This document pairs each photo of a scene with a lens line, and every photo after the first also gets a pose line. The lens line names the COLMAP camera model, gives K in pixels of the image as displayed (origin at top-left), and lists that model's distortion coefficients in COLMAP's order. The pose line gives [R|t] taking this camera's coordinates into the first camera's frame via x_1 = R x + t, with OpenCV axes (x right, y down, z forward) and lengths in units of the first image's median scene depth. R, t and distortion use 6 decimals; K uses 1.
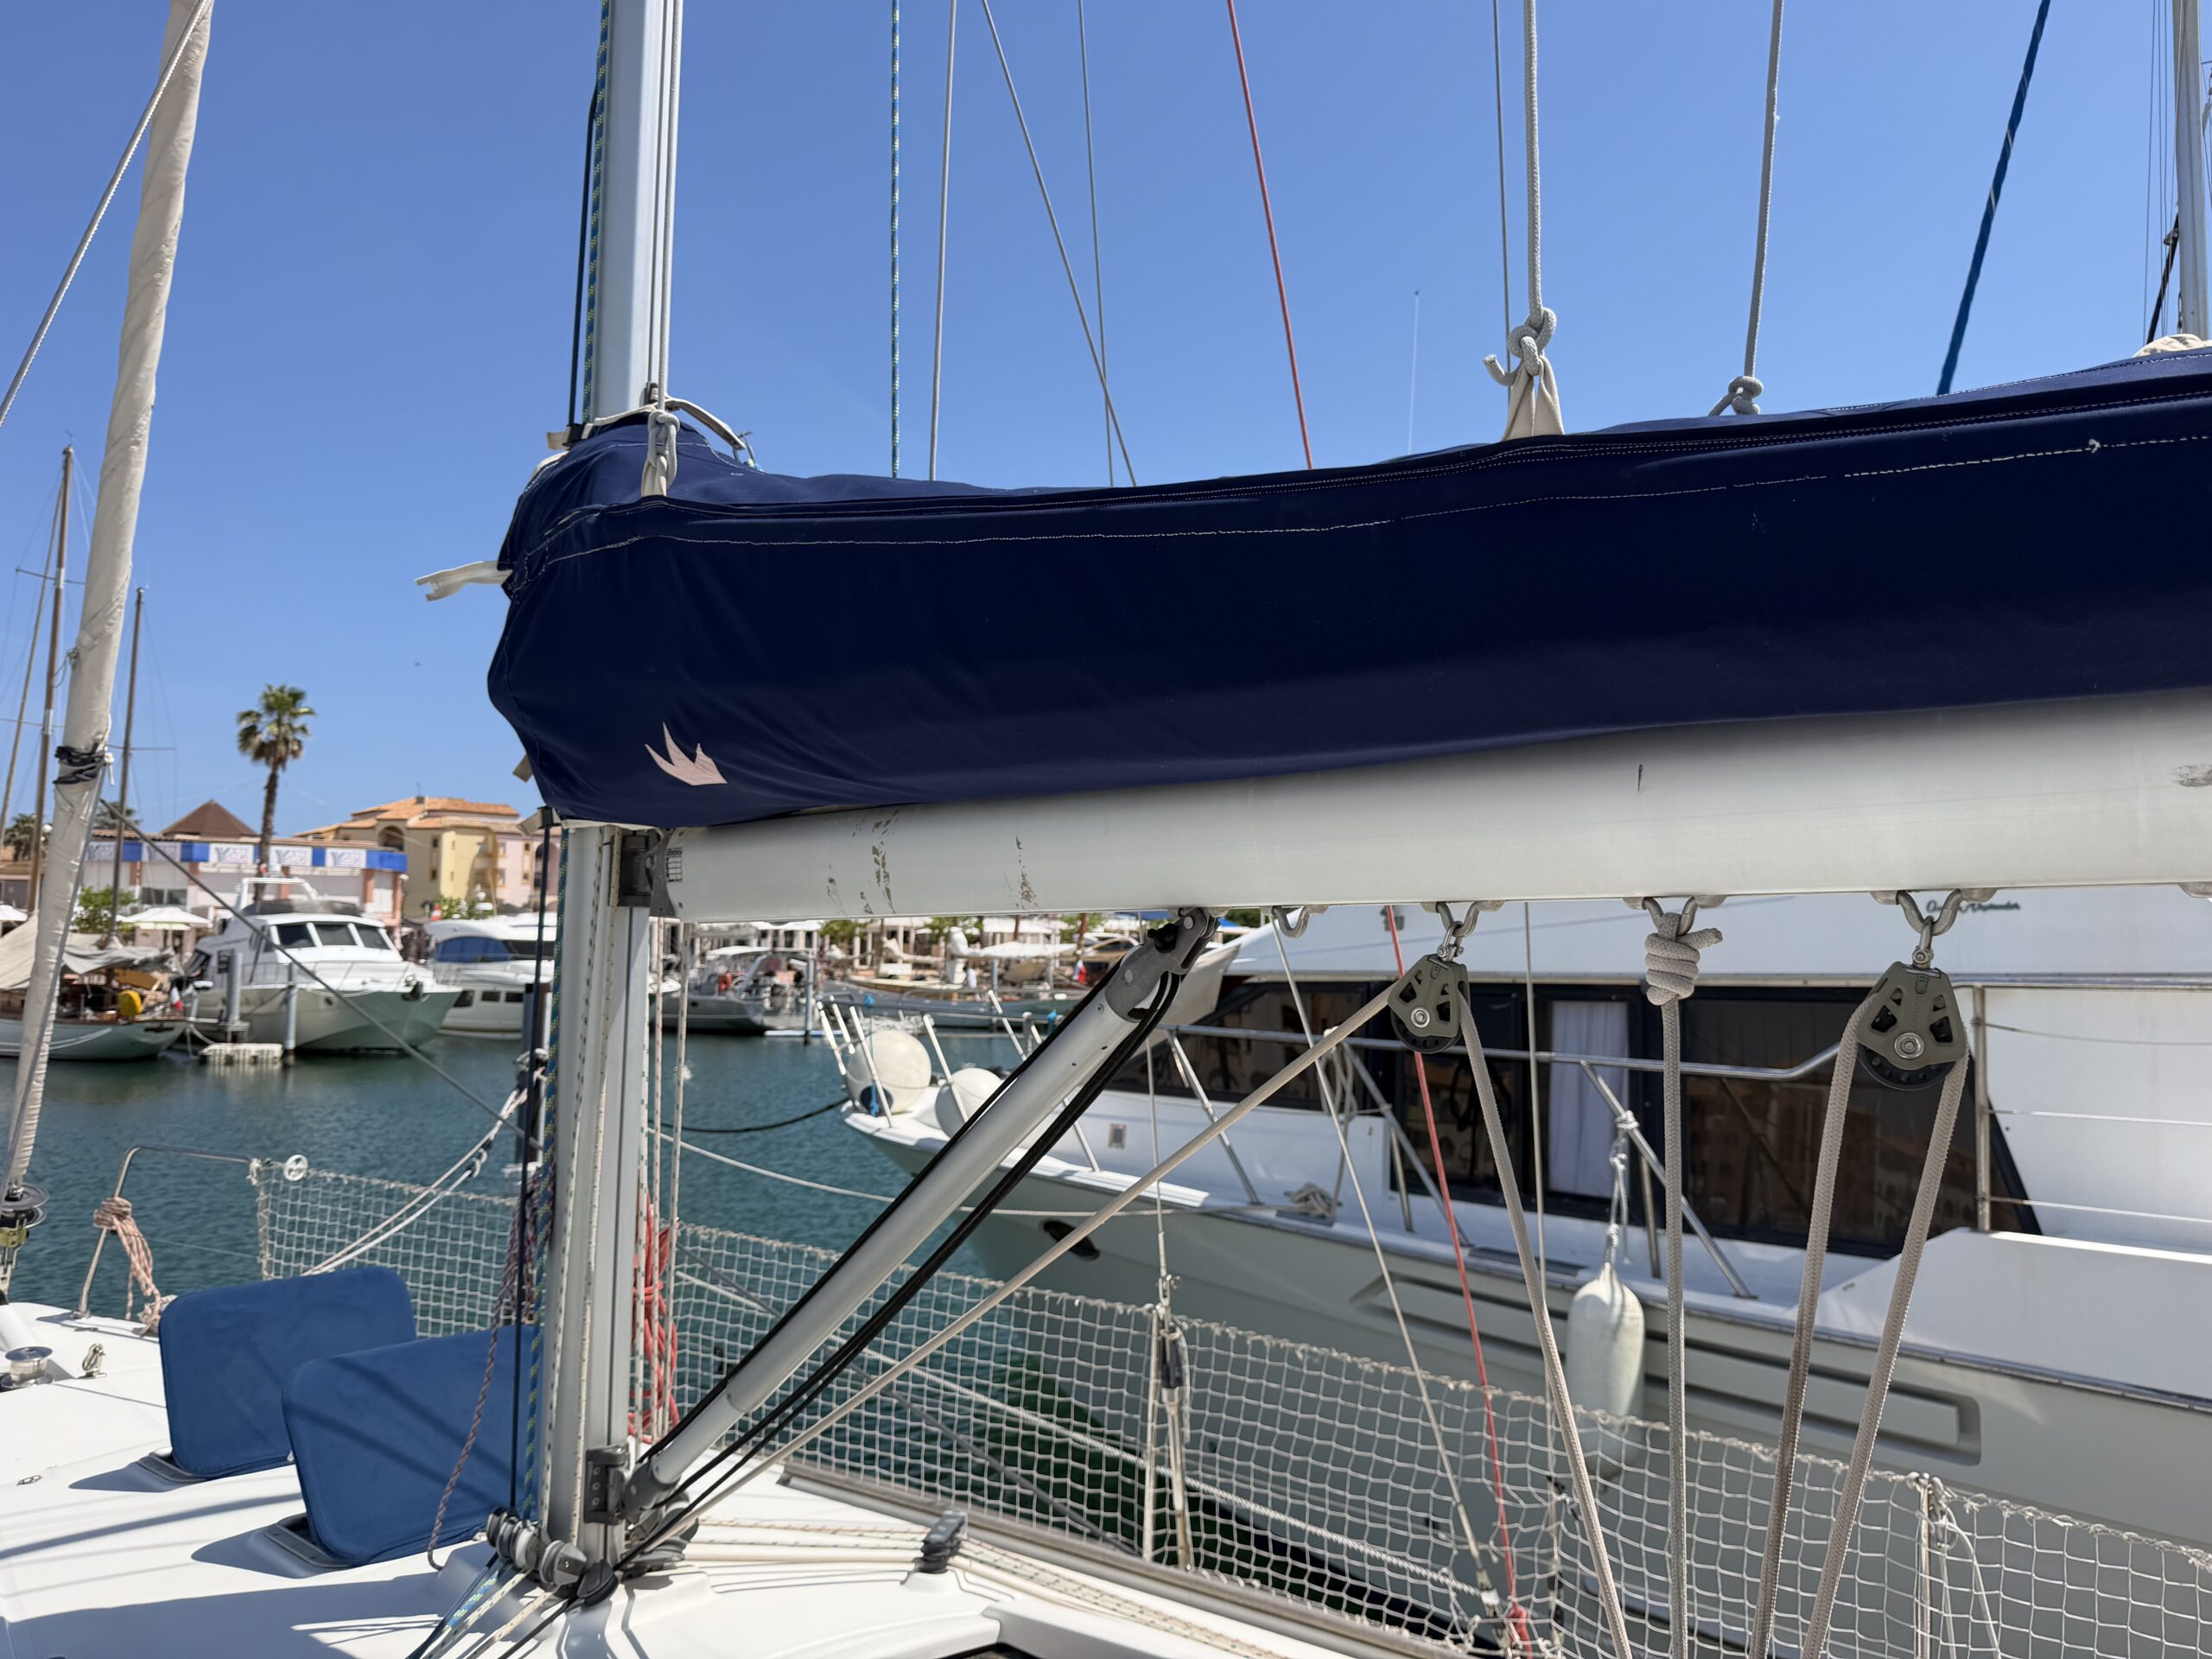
lens RADIAL K [[1602.4, 0, 1082.9], [0, 1602.4, 823.5], [0, 0, 1]] dist [0.005995, -0.002169]
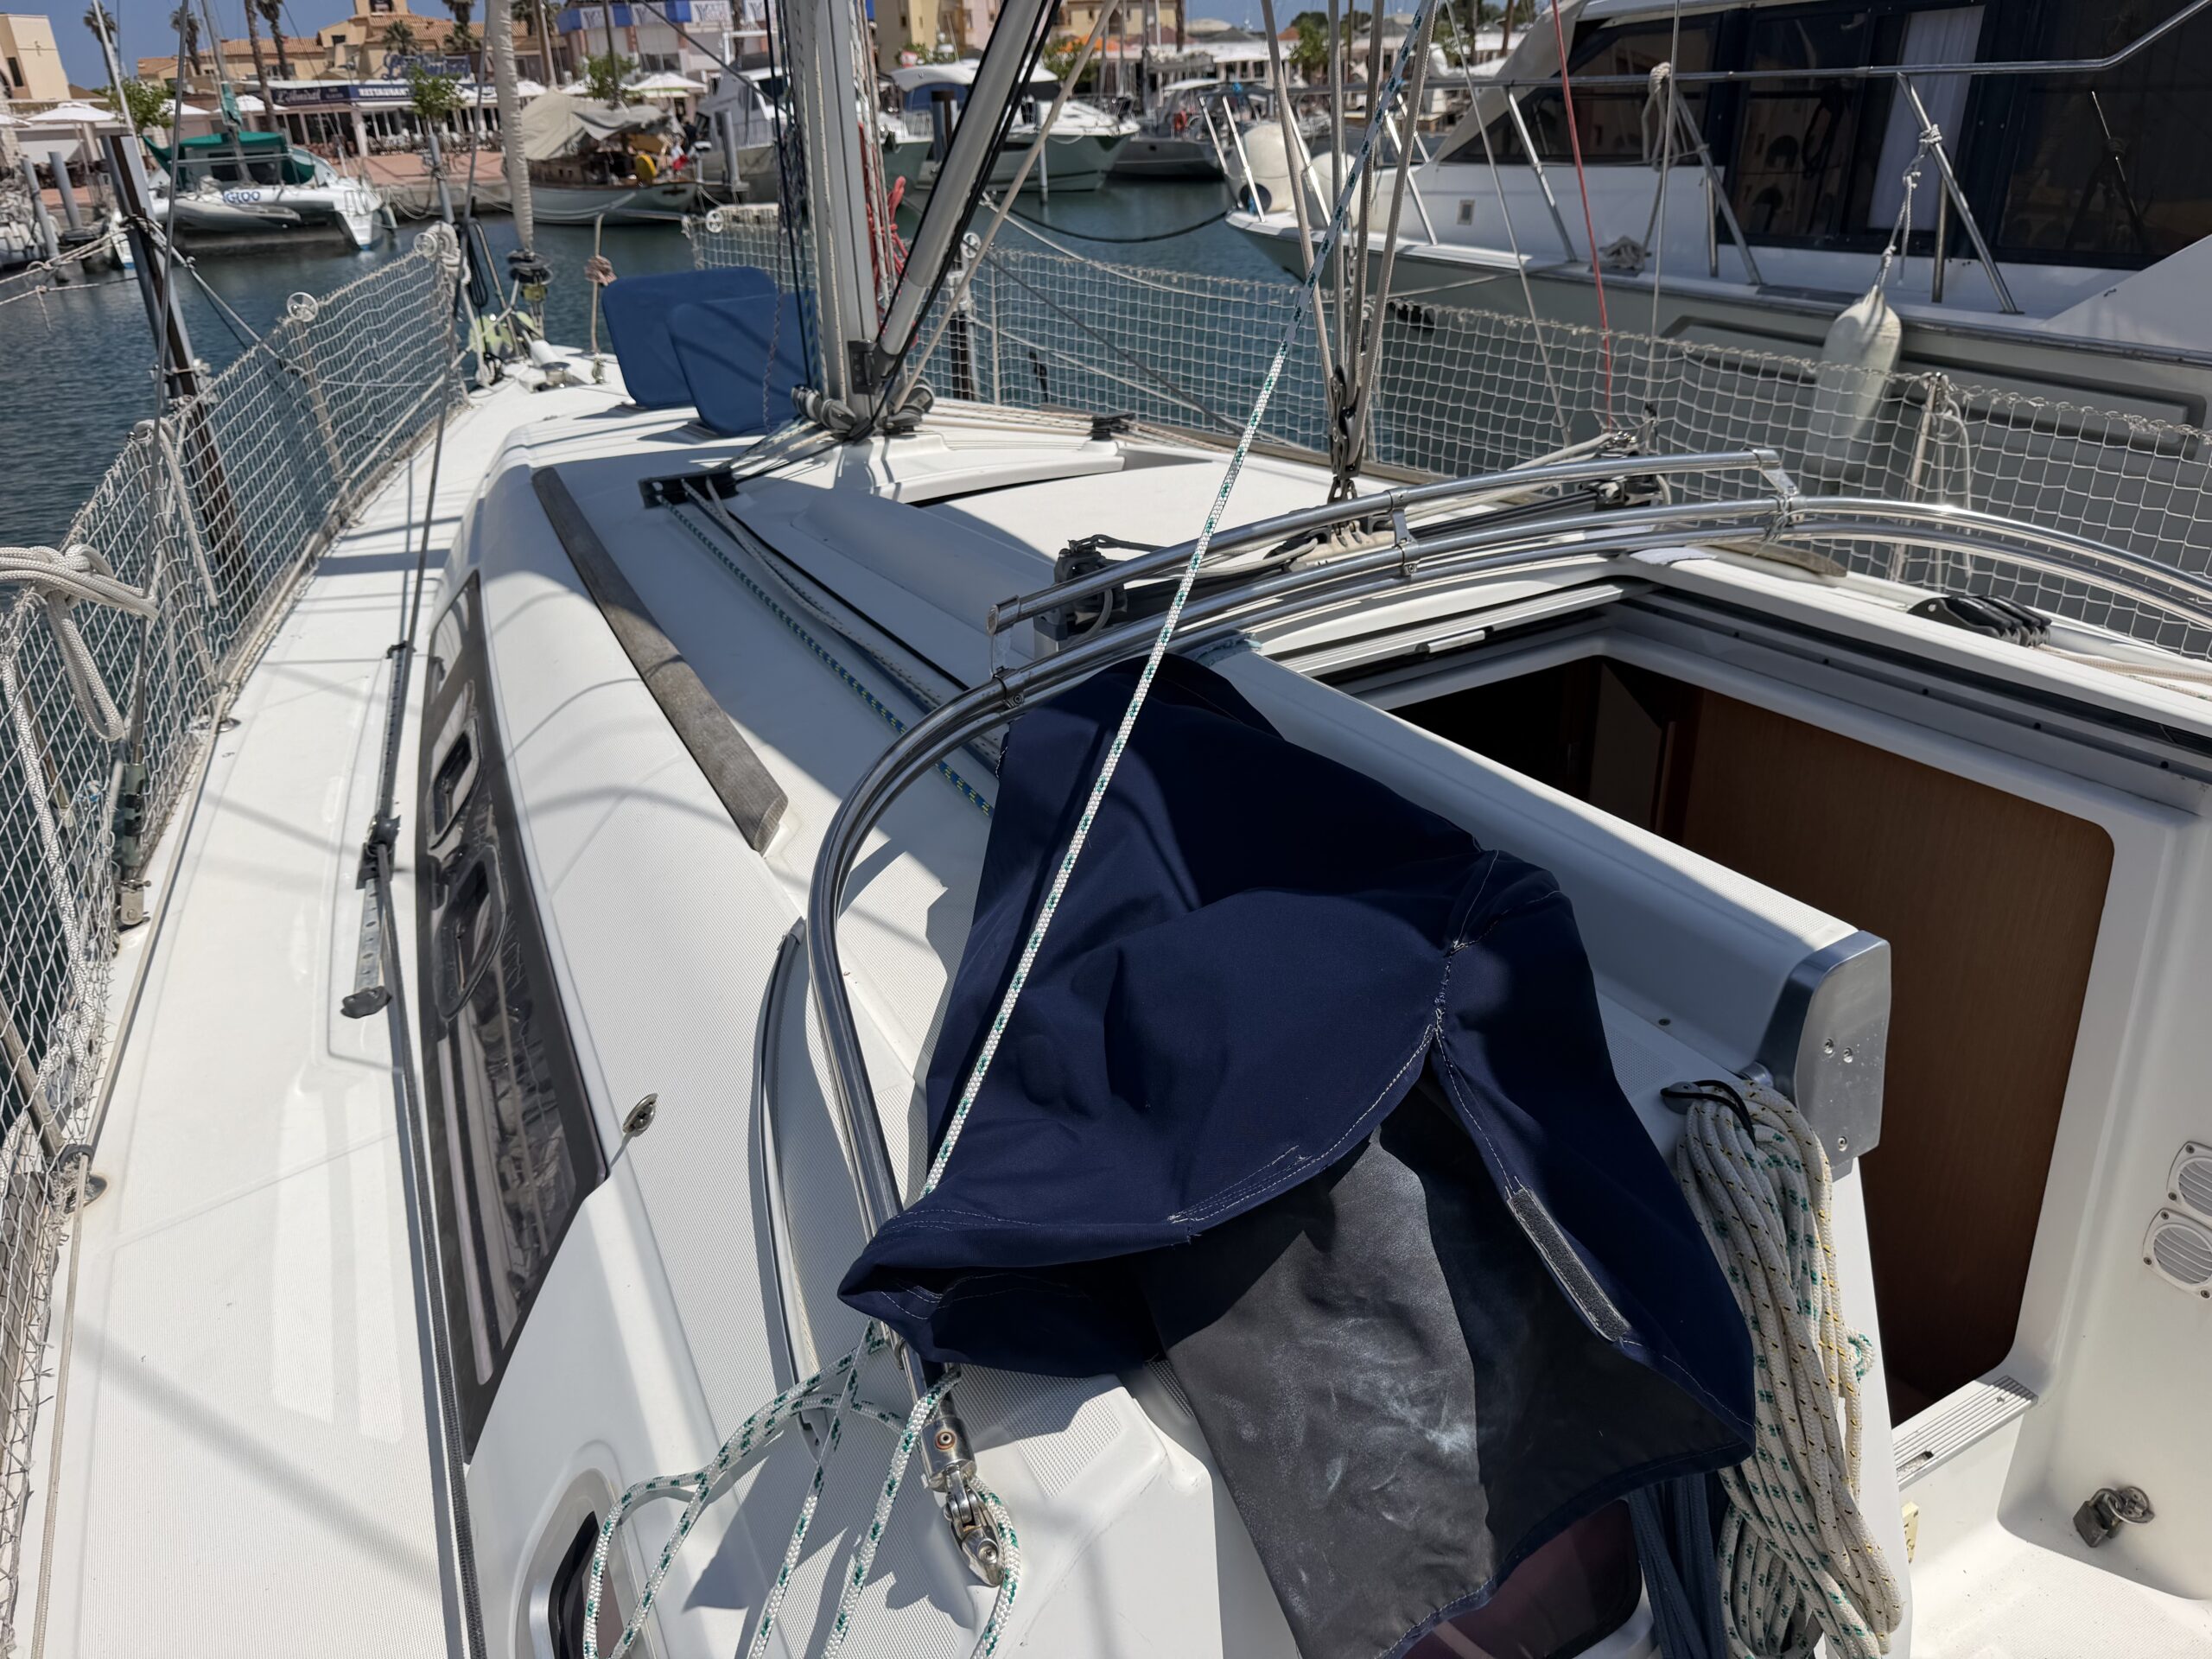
lens RADIAL K [[1601.4, 0, 1106.6], [0, 1601.4, 839.5], [0, 0, 1]] dist [-0.004855, 0.004023]
pose [[0.960038, 0.073158, -0.270139, 0.183614], [0.069682, 0.872352, 0.483887, 0.063913], [0.271056, -0.483373, 0.832393, -0.180111]]
